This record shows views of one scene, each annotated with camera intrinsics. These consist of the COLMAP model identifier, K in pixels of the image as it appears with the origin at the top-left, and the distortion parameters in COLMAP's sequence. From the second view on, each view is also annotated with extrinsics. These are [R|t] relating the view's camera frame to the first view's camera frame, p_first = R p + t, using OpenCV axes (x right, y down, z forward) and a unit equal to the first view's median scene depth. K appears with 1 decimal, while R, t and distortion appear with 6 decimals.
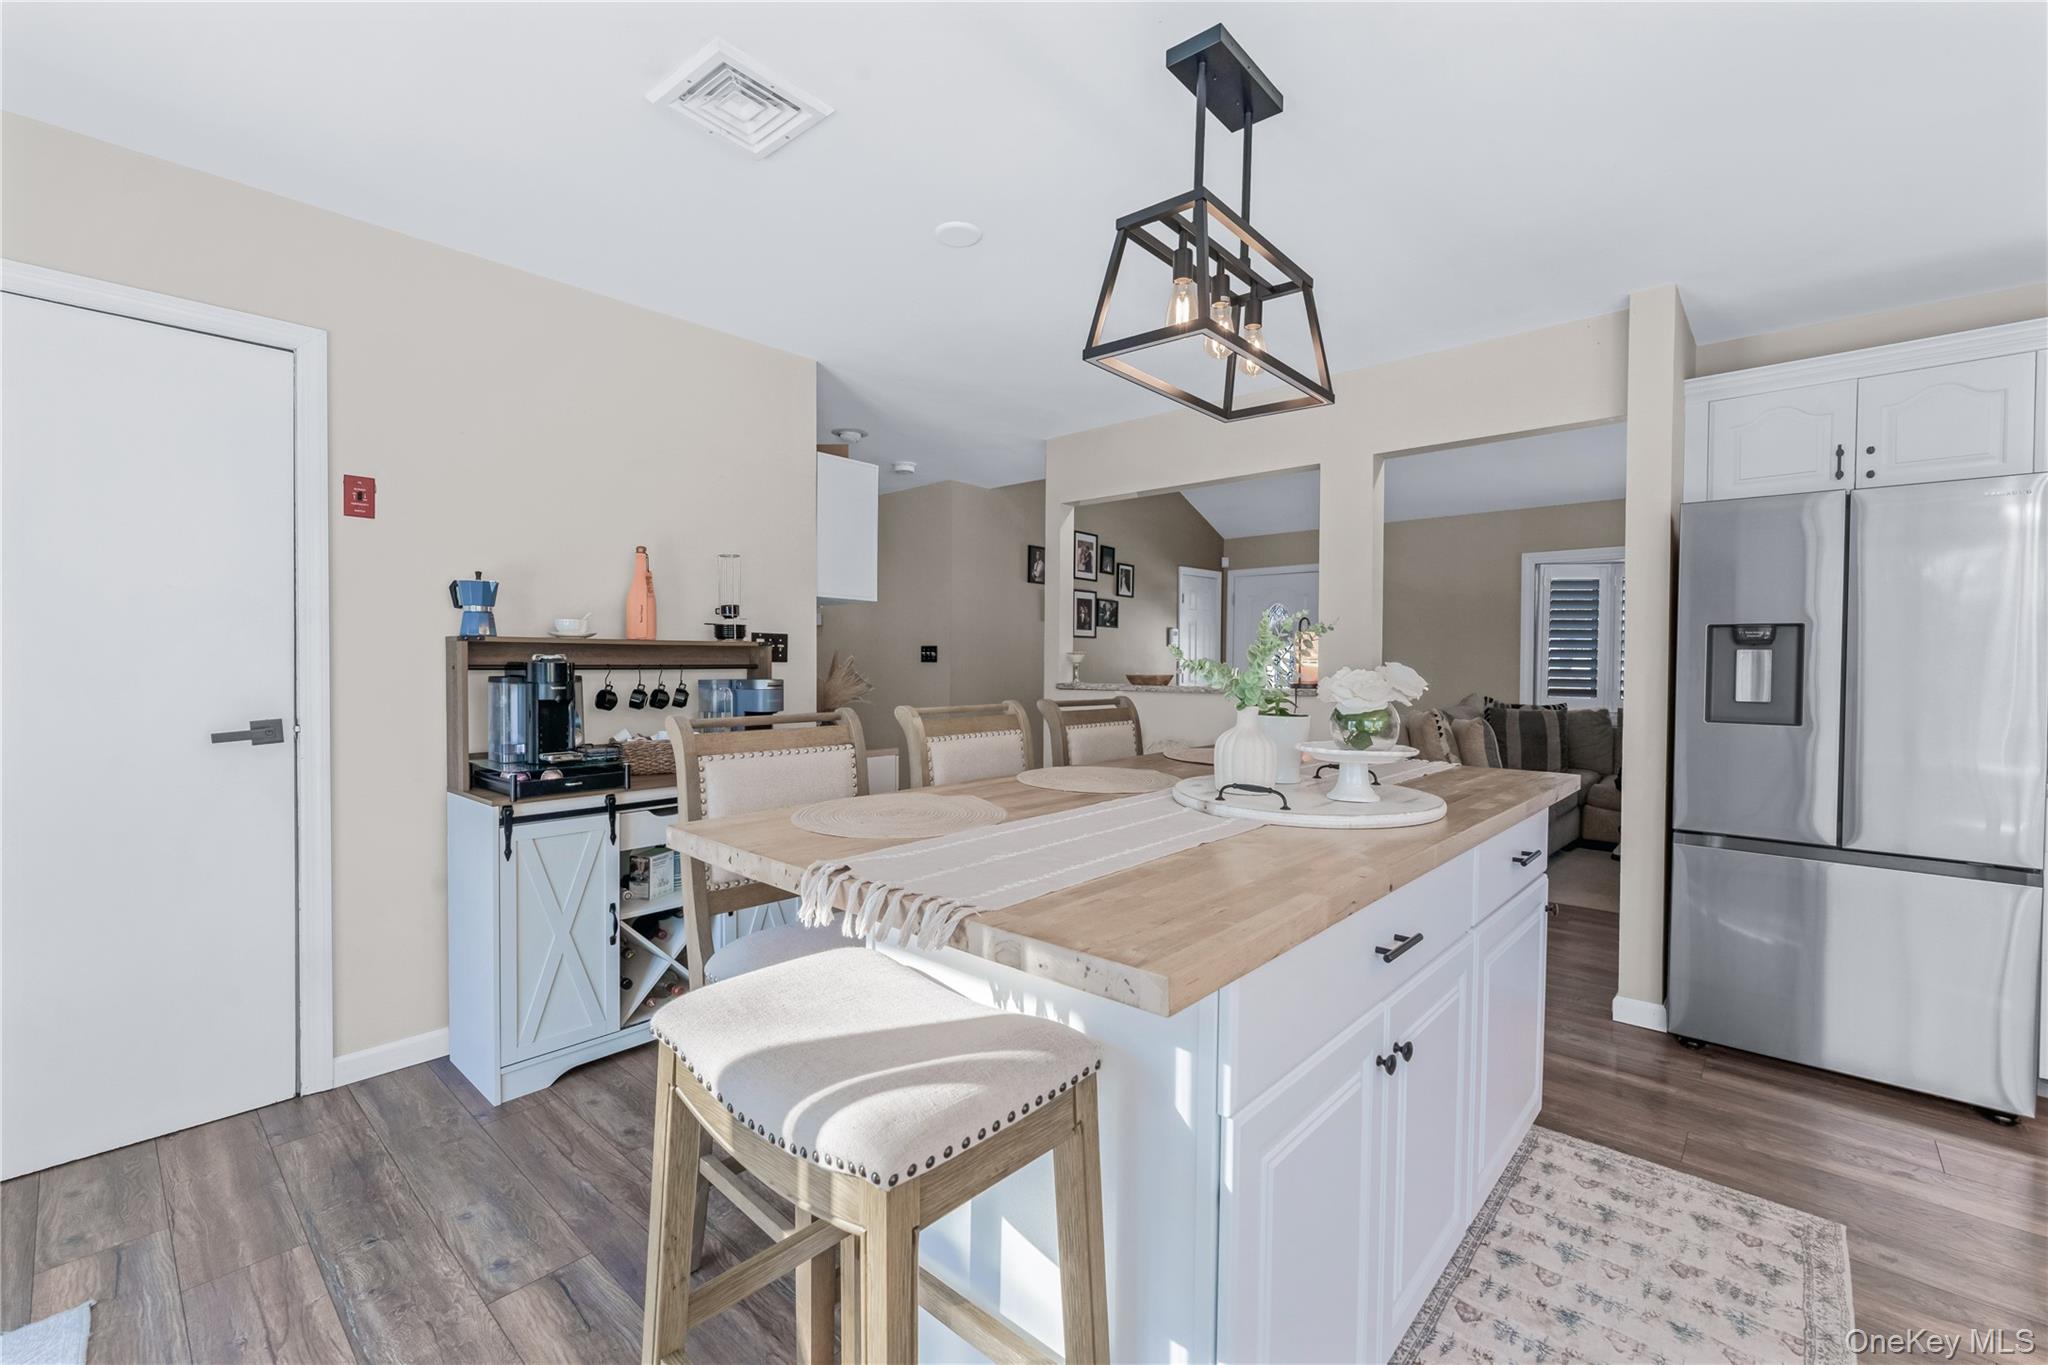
lens RADIAL K [[866.3, 0, 1013.7], [0, 866.3, 669.4], [0, 0, 1]] dist [0.007433, 0.000275]
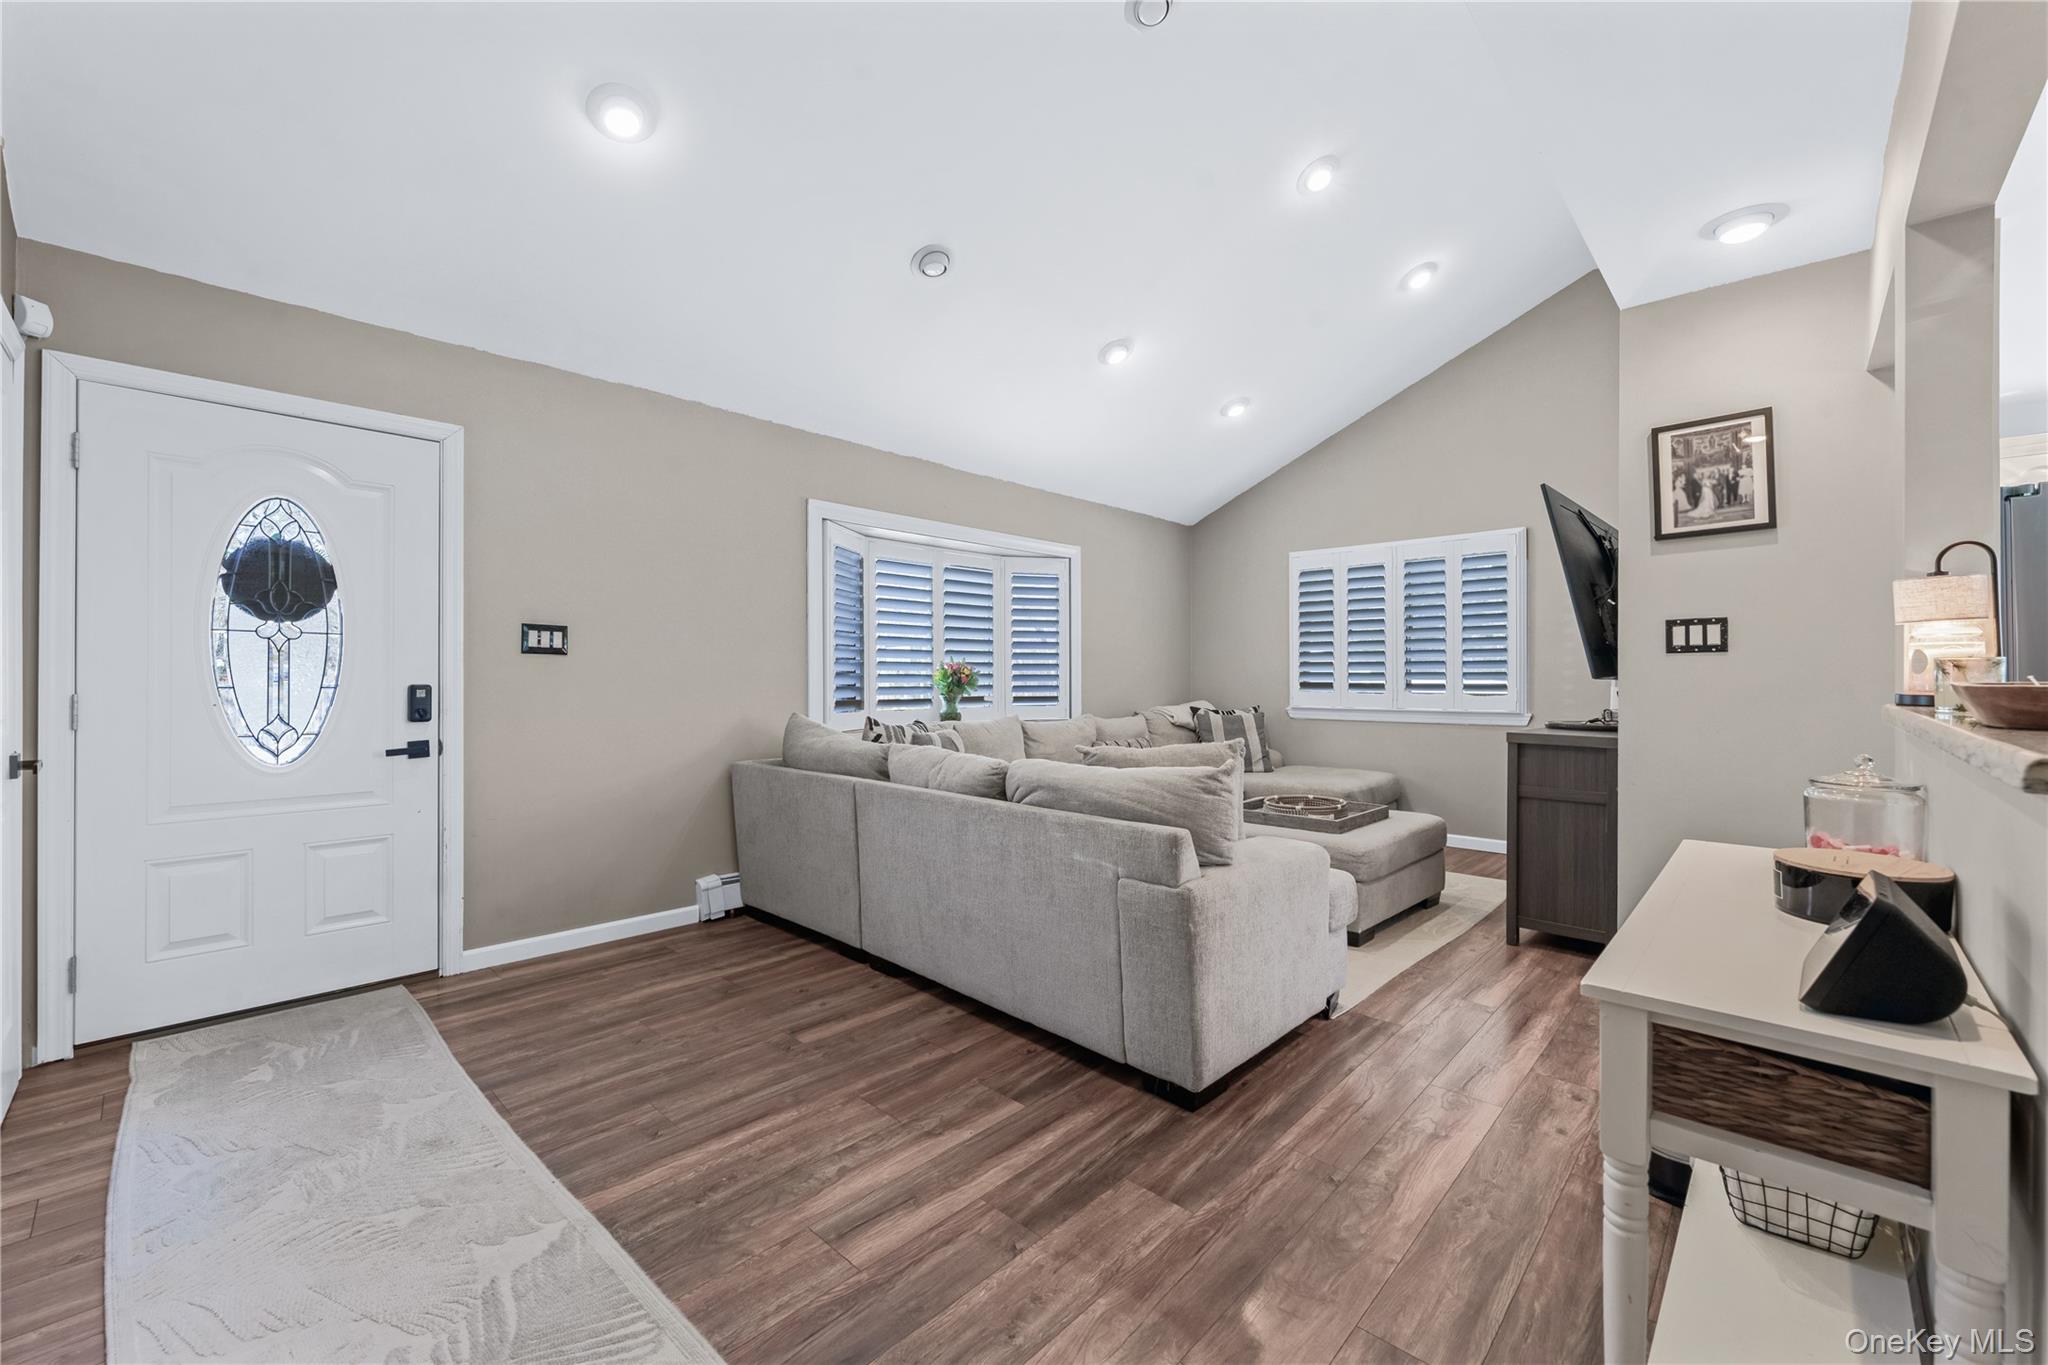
lens RADIAL K [[827.7, 0, 1033.3], [0, 827.7, 675.9], [0, 0, 1]] dist [0.008883, -0.001162]
pose [[0.014952, -0.009629, 0.999842, -0.046081], [0.008066, 0.999922, 0.009509, -0.002074], [-0.999856, 0.007922, 0.015028, 0.801196]]
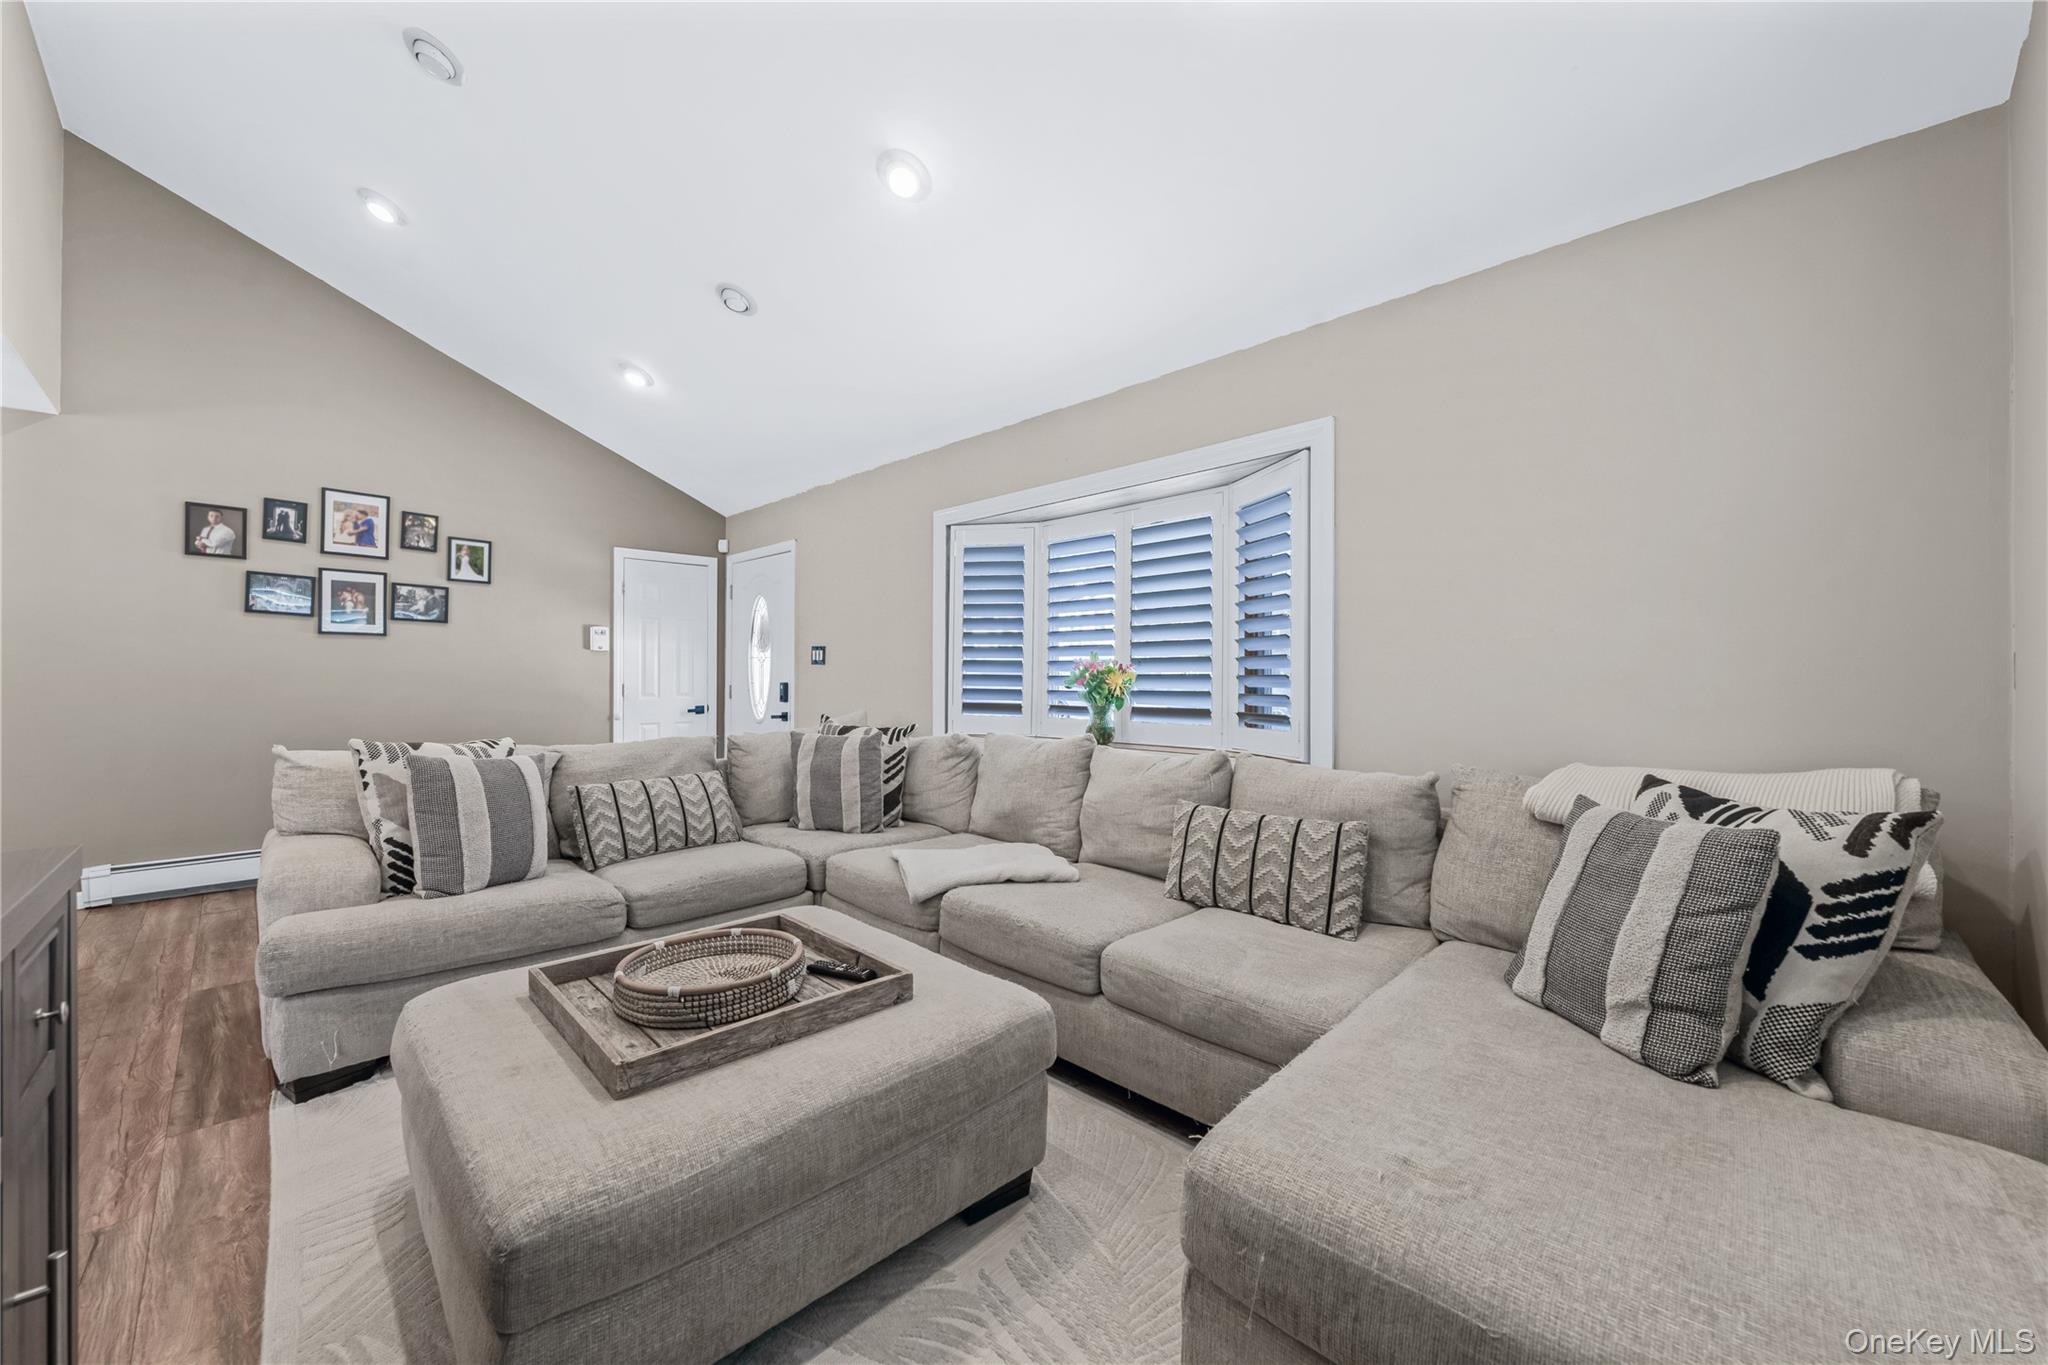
lens RADIAL K [[774.2, 0, 1029.7], [0, 774.2, 672.8], [0, 0, 1]] dist [-0.000492, -0.000188]
pose [[0.999114, -0.006159, -0.041622, 0.671457], [0.005362, 0.999801, -0.019219, 0.010945], [0.041733, 0.018979, 0.998949, 0.365665]]
